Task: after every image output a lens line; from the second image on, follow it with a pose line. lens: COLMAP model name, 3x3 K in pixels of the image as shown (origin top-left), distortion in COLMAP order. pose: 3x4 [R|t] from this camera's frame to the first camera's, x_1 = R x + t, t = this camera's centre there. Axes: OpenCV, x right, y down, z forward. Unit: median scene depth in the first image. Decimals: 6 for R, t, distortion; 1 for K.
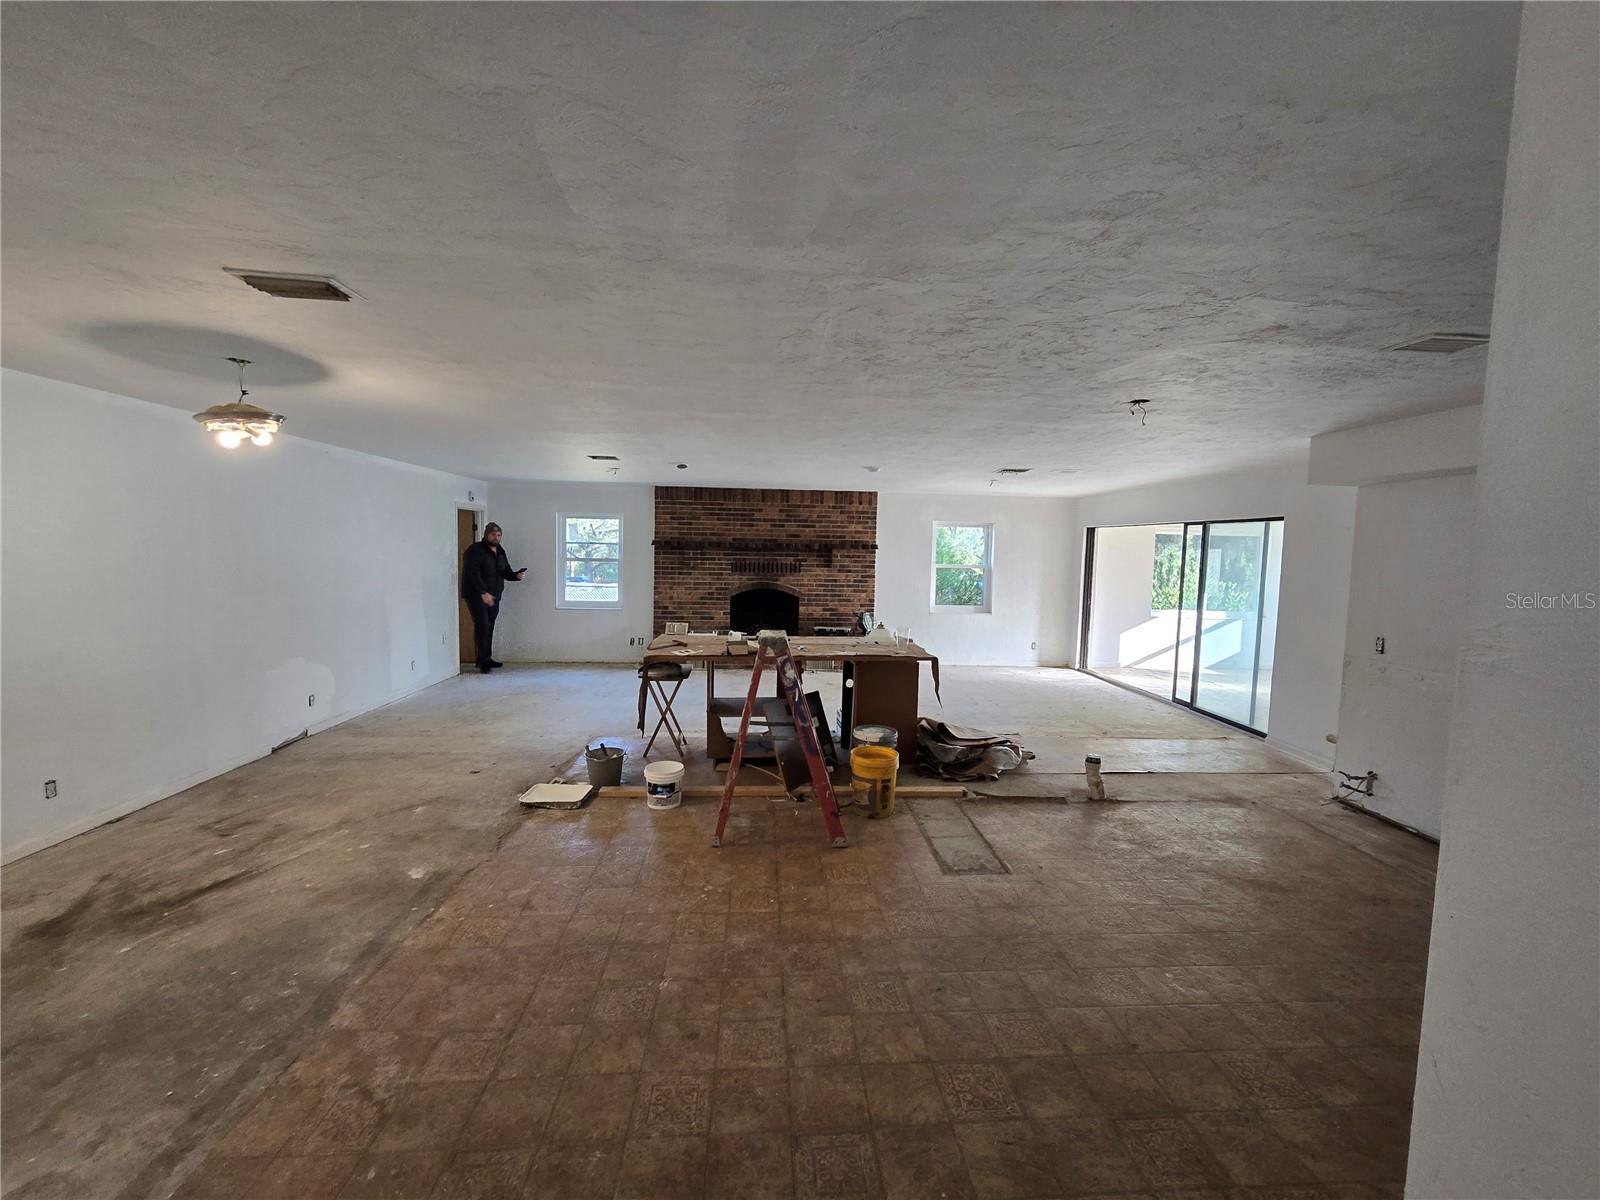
lens RADIAL K [[653.4, 0, 806.4], [0, 653.4, 593.0], [0, 0, 1]] dist [-0.003721, 0.003272]
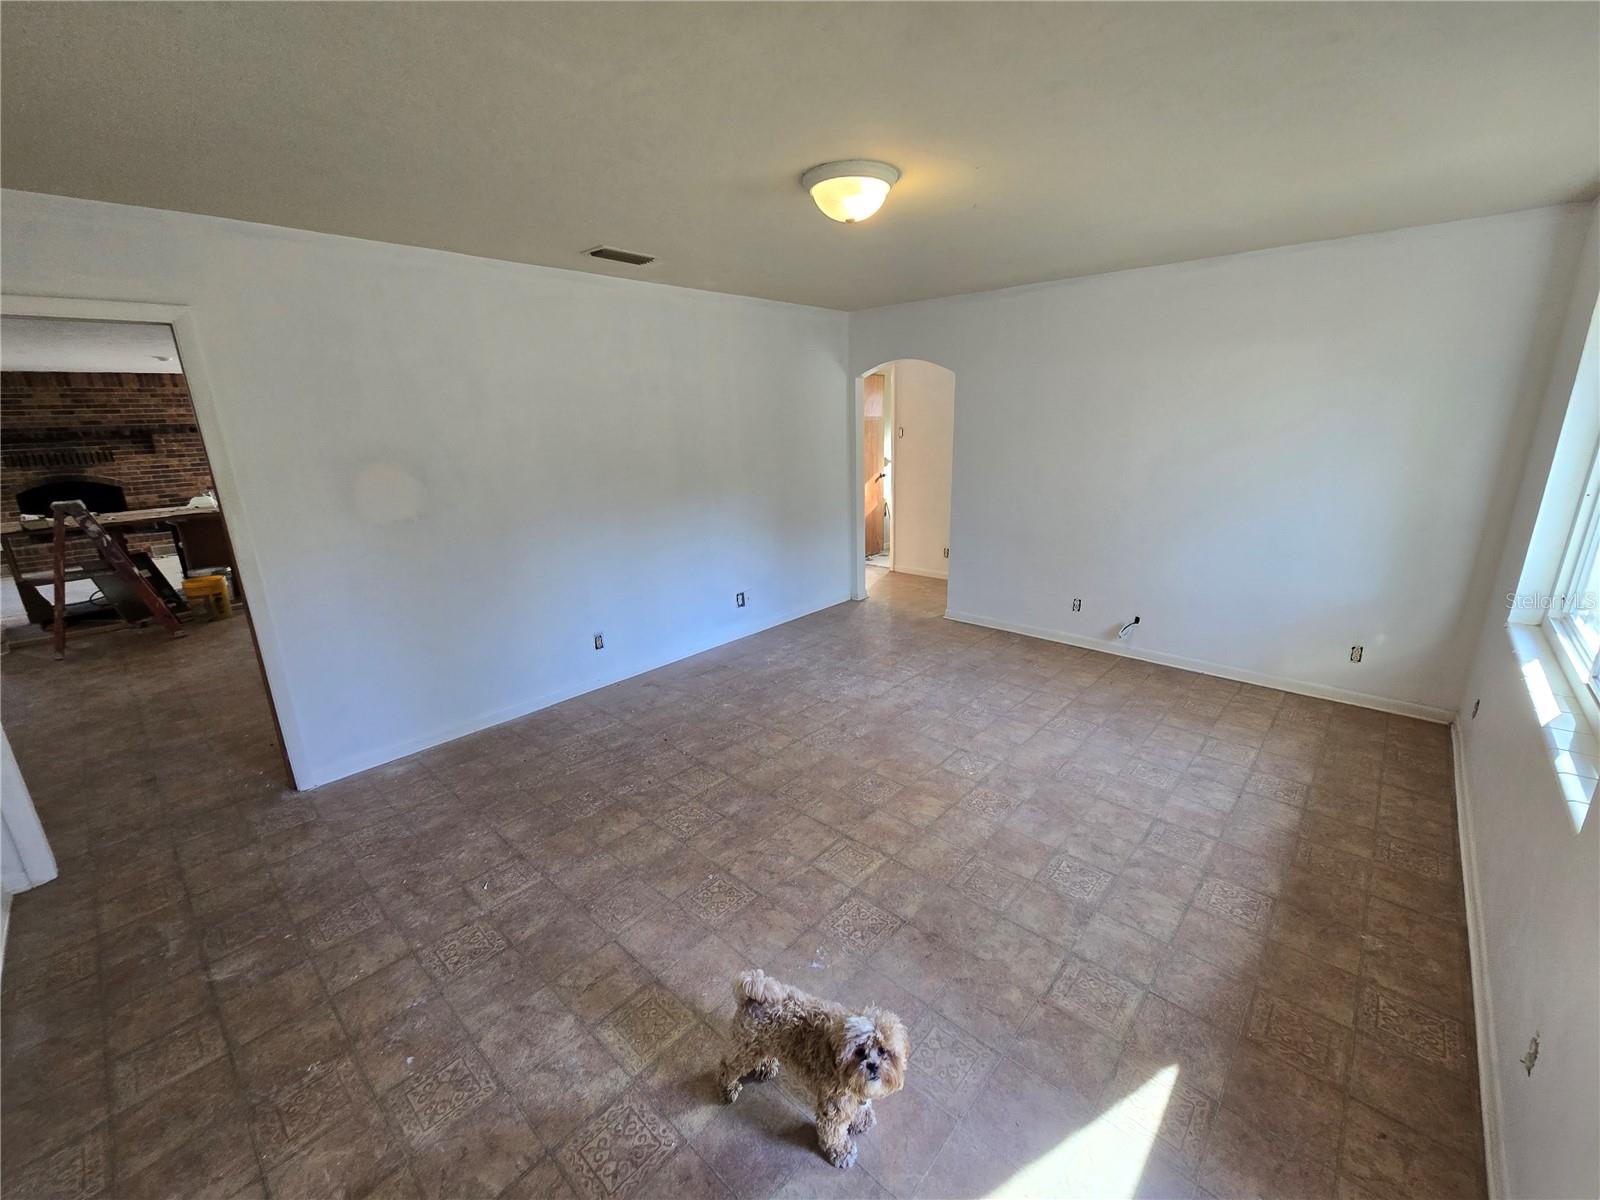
lens RADIAL K [[653.4, 0, 792.4], [0, 653.4, 590.2], [0, 0, 1]] dist [-0.003721, 0.003272]
pose [[0.726627, -0.225179, 0.649082, 0.103884], [0.097069, 0.968934, 0.227476, 0.066493], [-0.680140, -0.102285, 0.725911, -0.866820]]
